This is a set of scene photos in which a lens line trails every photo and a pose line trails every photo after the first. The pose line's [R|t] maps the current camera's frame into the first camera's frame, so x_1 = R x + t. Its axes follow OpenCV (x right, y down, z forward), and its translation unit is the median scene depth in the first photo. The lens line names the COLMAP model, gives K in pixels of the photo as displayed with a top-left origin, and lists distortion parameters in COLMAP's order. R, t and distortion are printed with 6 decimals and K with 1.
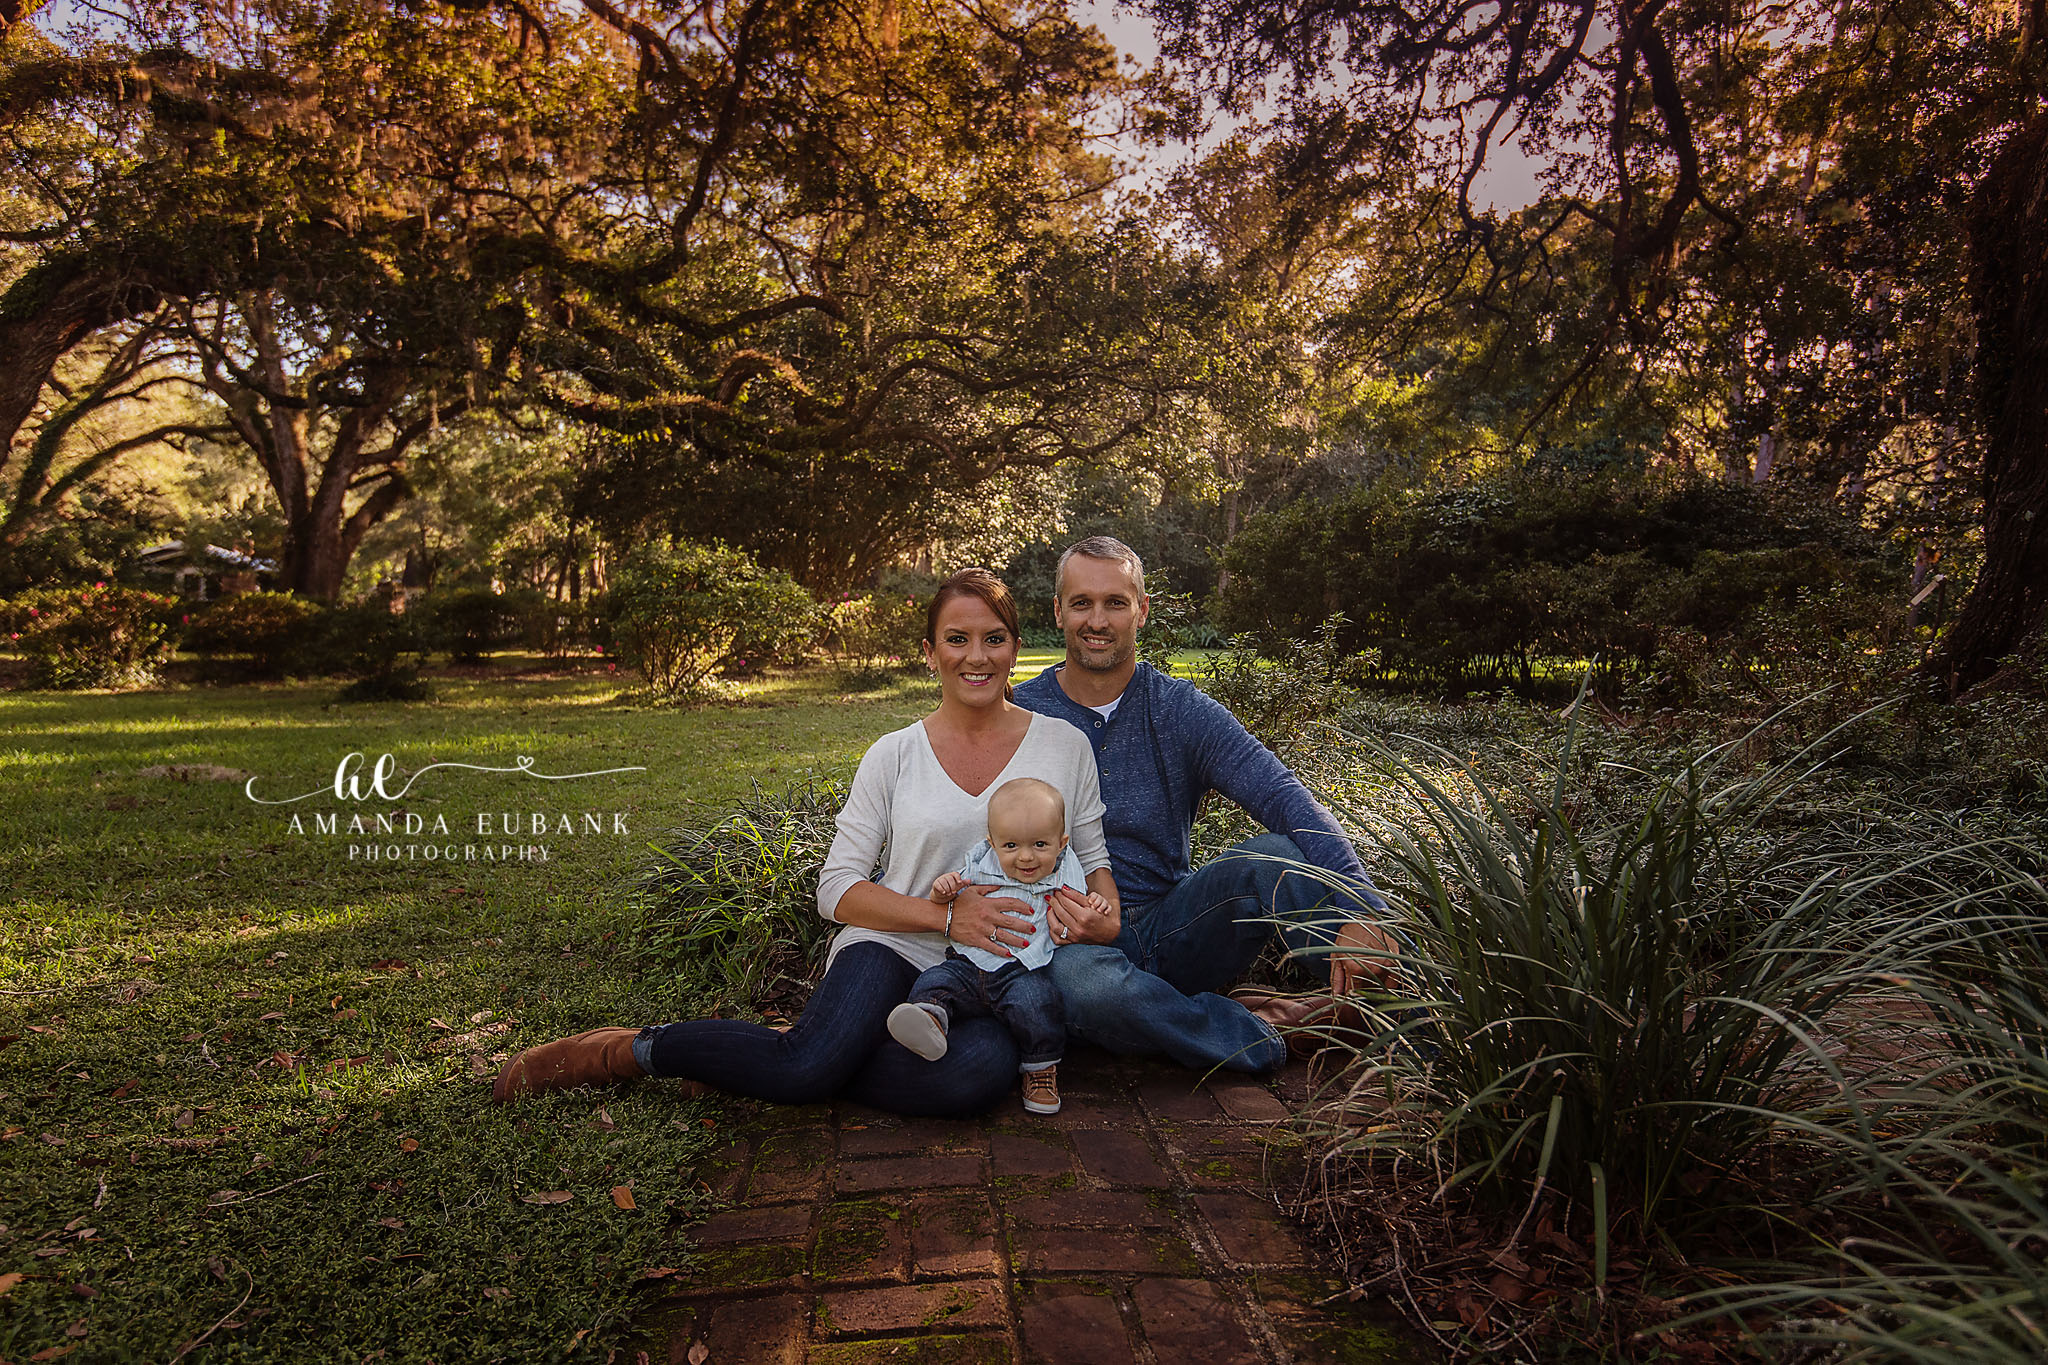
lens RADIAL K [[1424.5, 0, 1024.0], [0, 1424.5, 682.5], [0, 0, 1]] dist [0.046089, -0.000317]
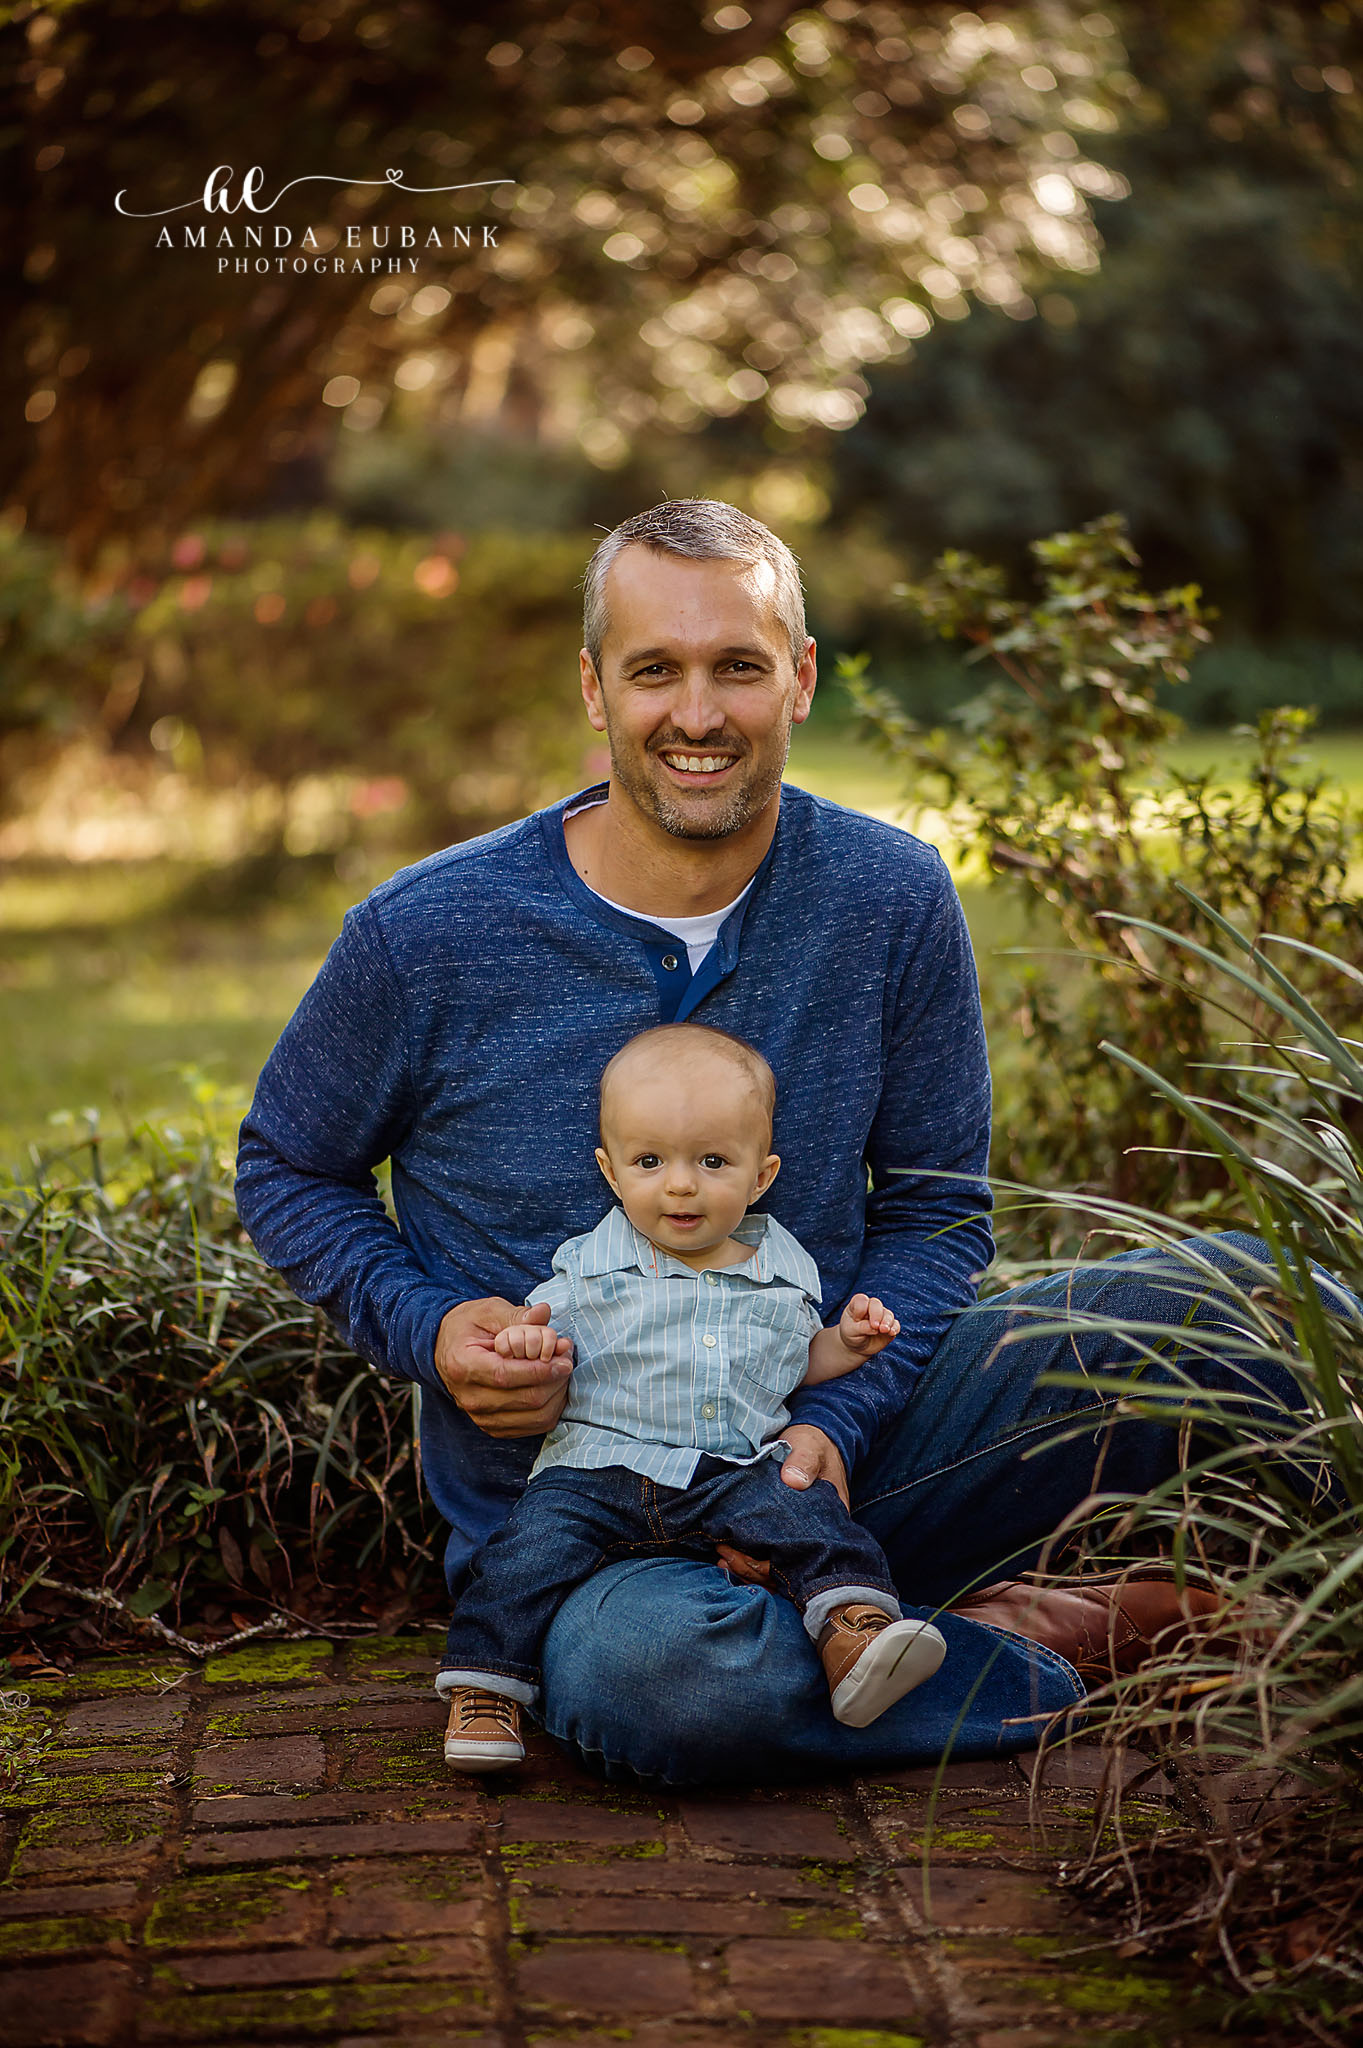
lens RADIAL K [[6277.7, 0, 681.5], [0, 6277.7, 1024.0], [0, 0, 1]] dist [-0.008333, 1.085790]
pose [[0.998635, -0.019627, -0.048396, 0.101469], [0.020646, 0.999574, 0.020651, 0.011438], [0.047970, -0.021622, 0.998615, -0.772738]]
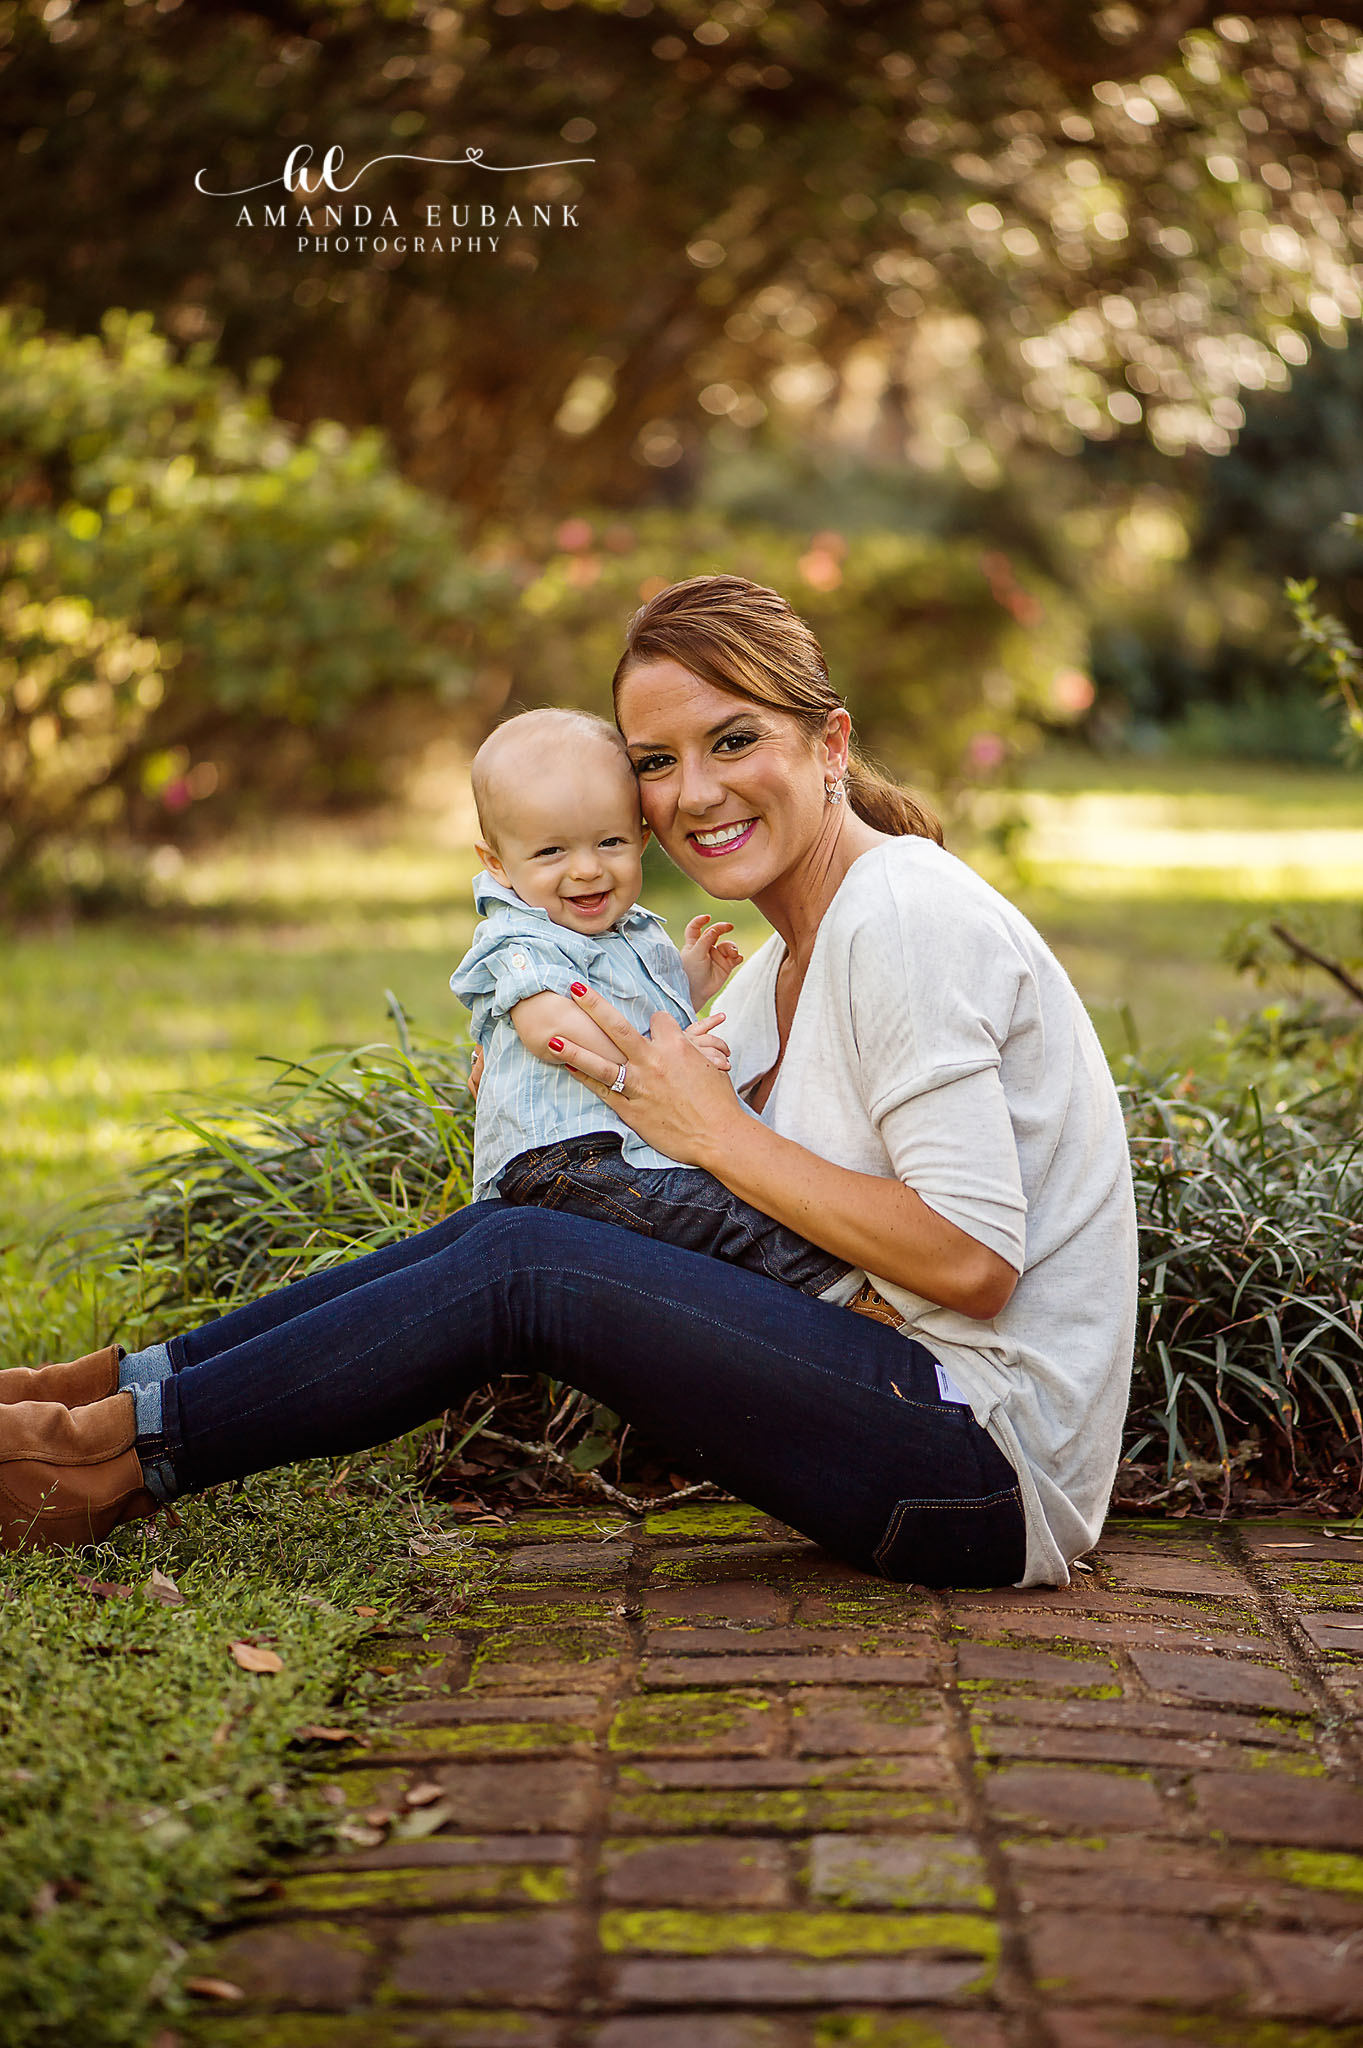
lens RADIAL K [[6277.7, 0, 681.5], [0, 6277.7, 1024.0], [0, 0, 1]] dist [-0.008333, 1.085790]
pose [[0.994634, 0.020965, -0.101313, 0.066368], [-0.019590, 0.999702, 0.014556, 0.058385], [0.101588, -0.012493, 0.994748, -0.777941]]
